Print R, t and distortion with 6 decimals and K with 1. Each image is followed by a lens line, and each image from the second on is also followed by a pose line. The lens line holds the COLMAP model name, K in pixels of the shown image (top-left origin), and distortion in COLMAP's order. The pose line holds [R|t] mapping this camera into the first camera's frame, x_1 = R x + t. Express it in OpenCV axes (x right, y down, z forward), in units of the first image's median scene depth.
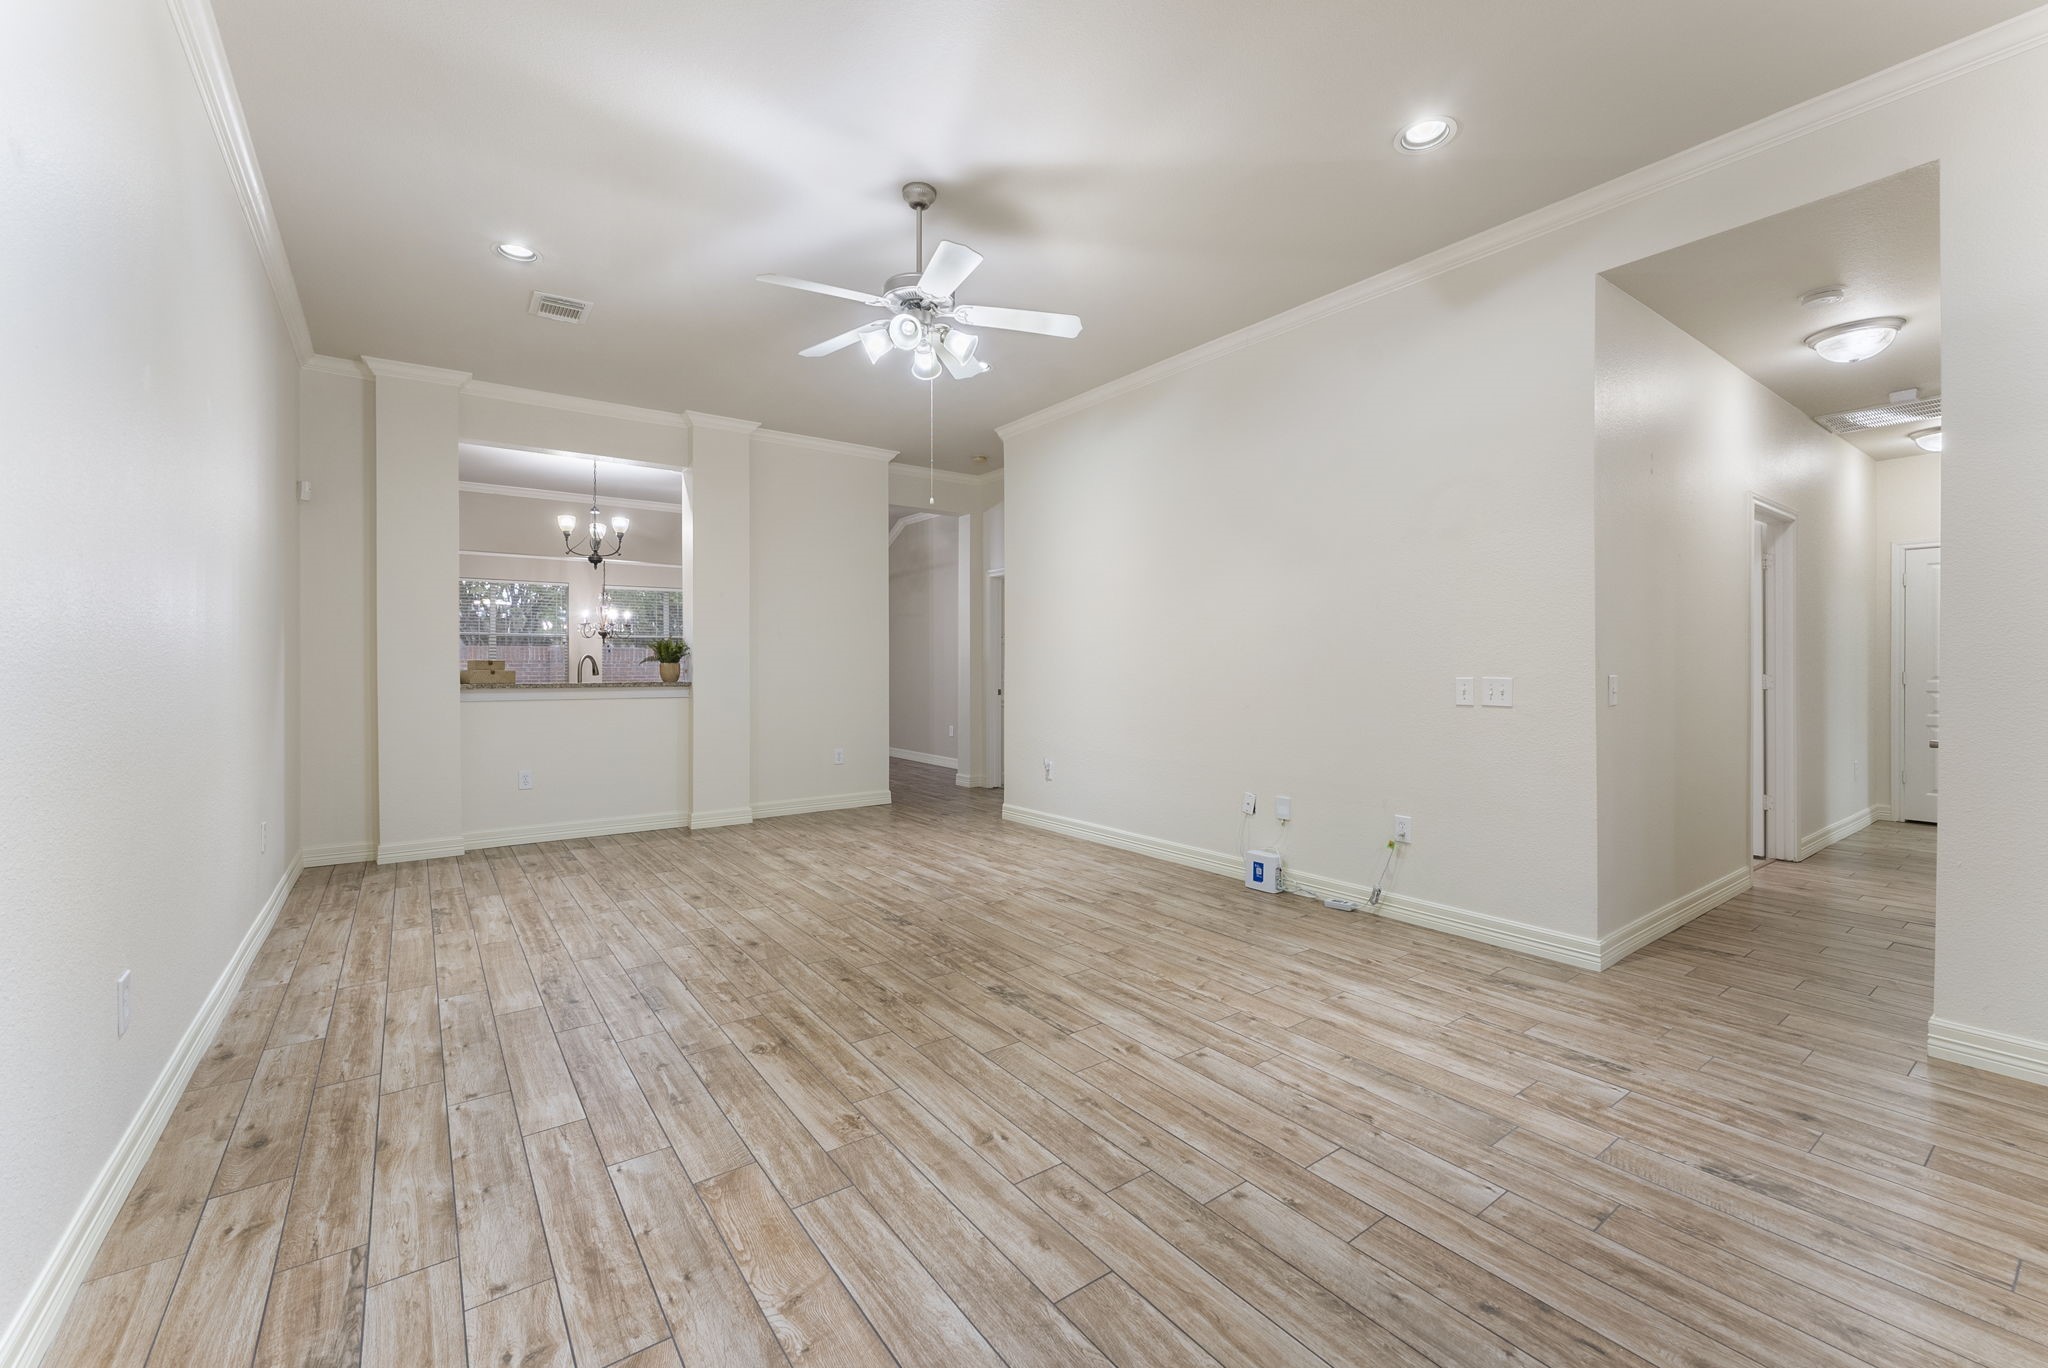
lens RADIAL K [[834.6, 0, 1027.8], [0, 834.6, 665.5], [0, 0, 1]] dist [0.001120, 0.000384]
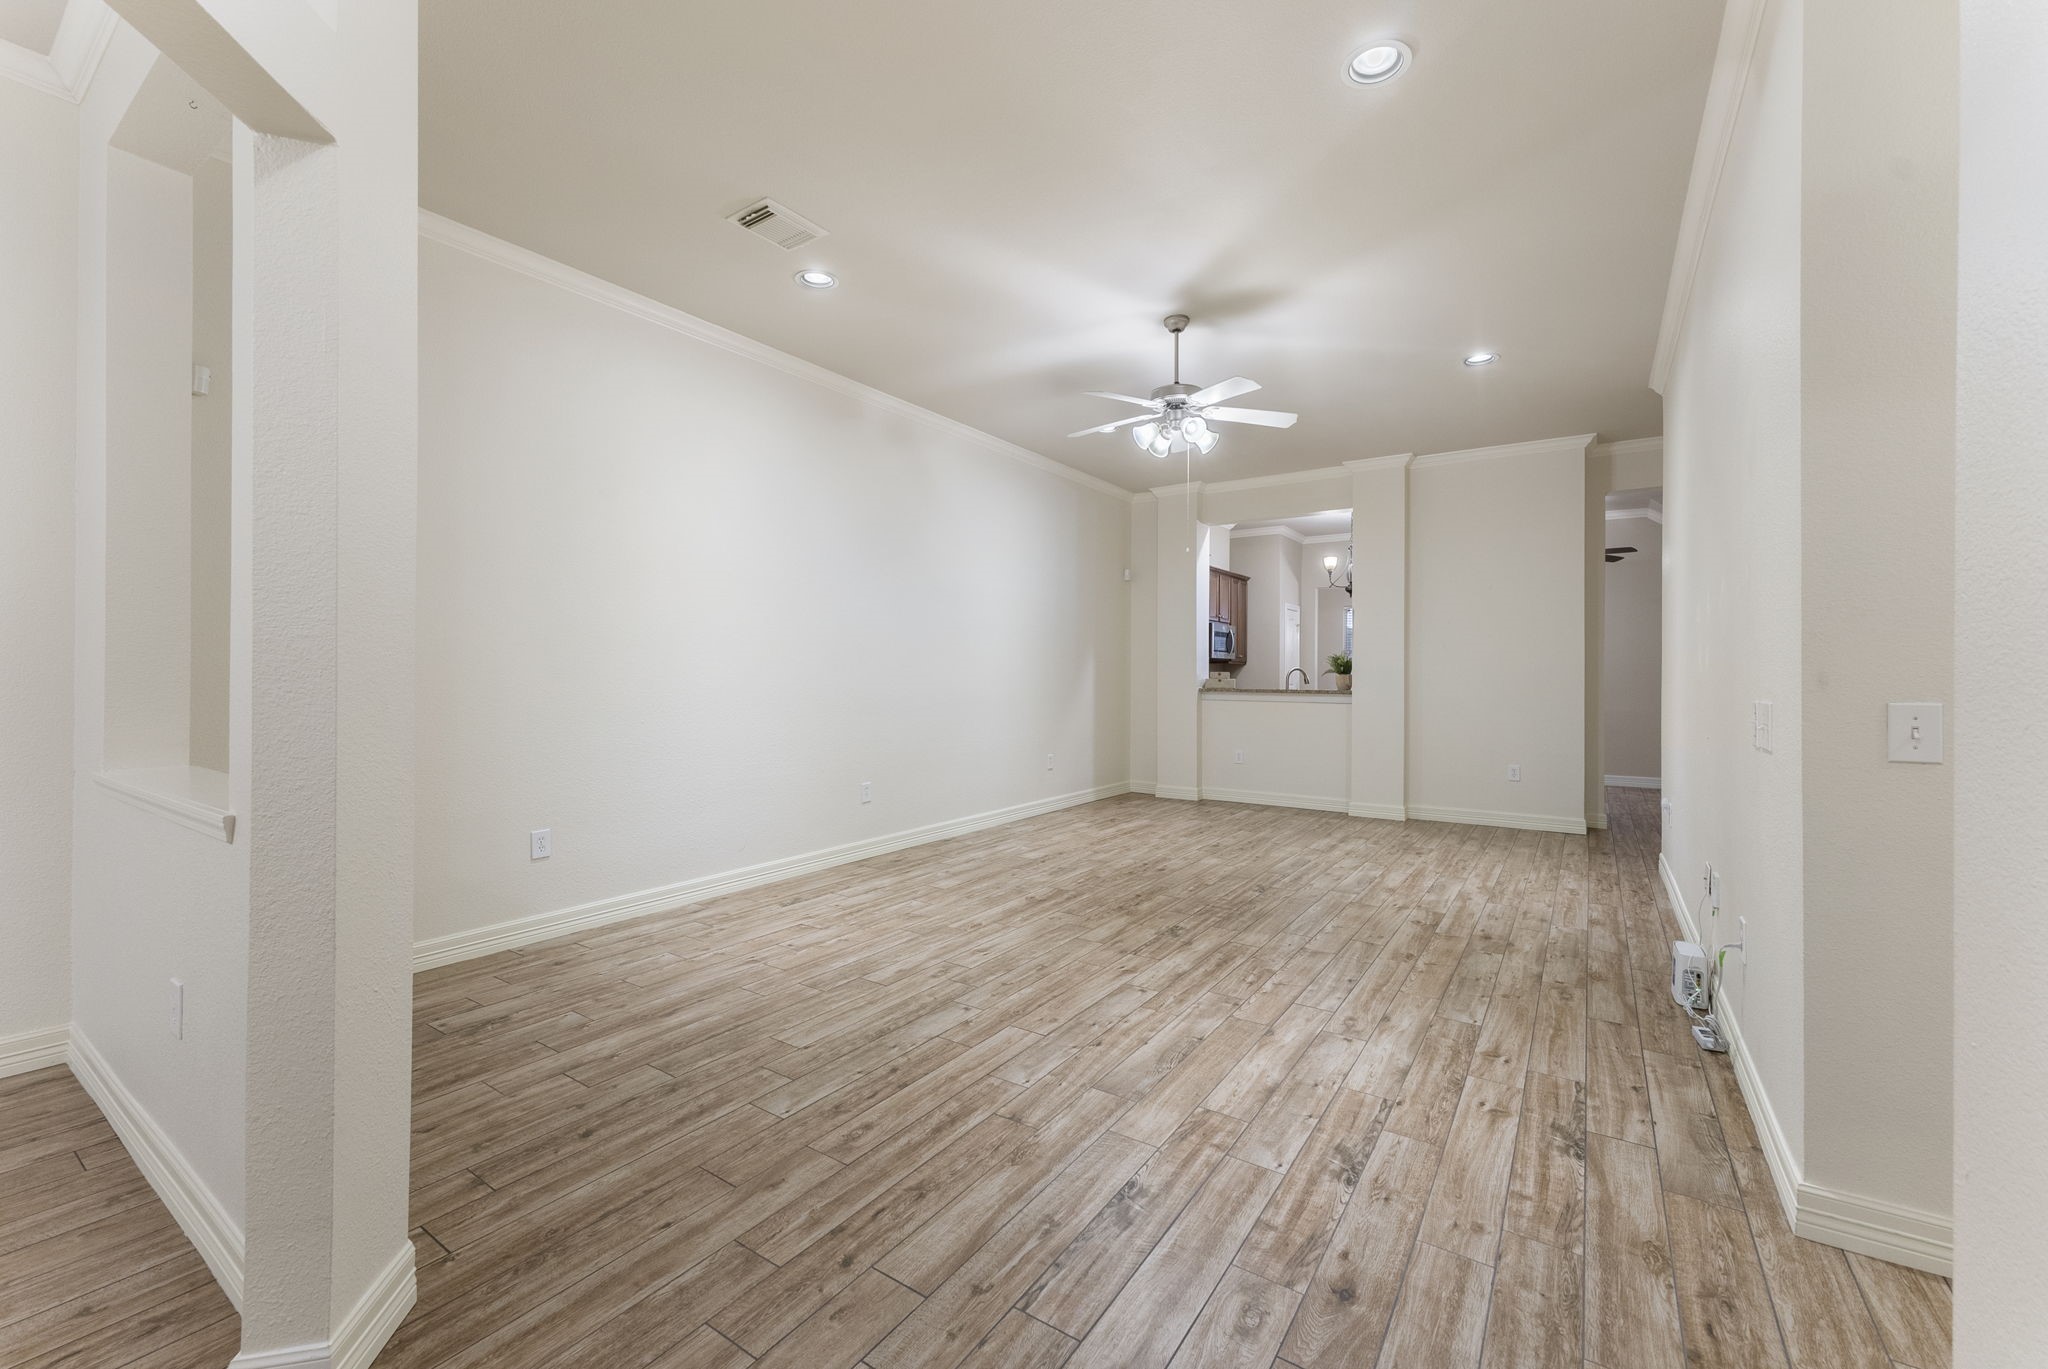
lens RADIAL K [[834.6, 0, 1032.1], [0, 834.6, 680.5], [0, 0, 1]] dist [0.001120, 0.000384]
pose [[0.340271, 0.011146, -0.940261, 1.249053], [-0.007936, 0.999928, 0.008981, -0.003628], [0.940294, 0.004406, 0.340335, 0.401554]]
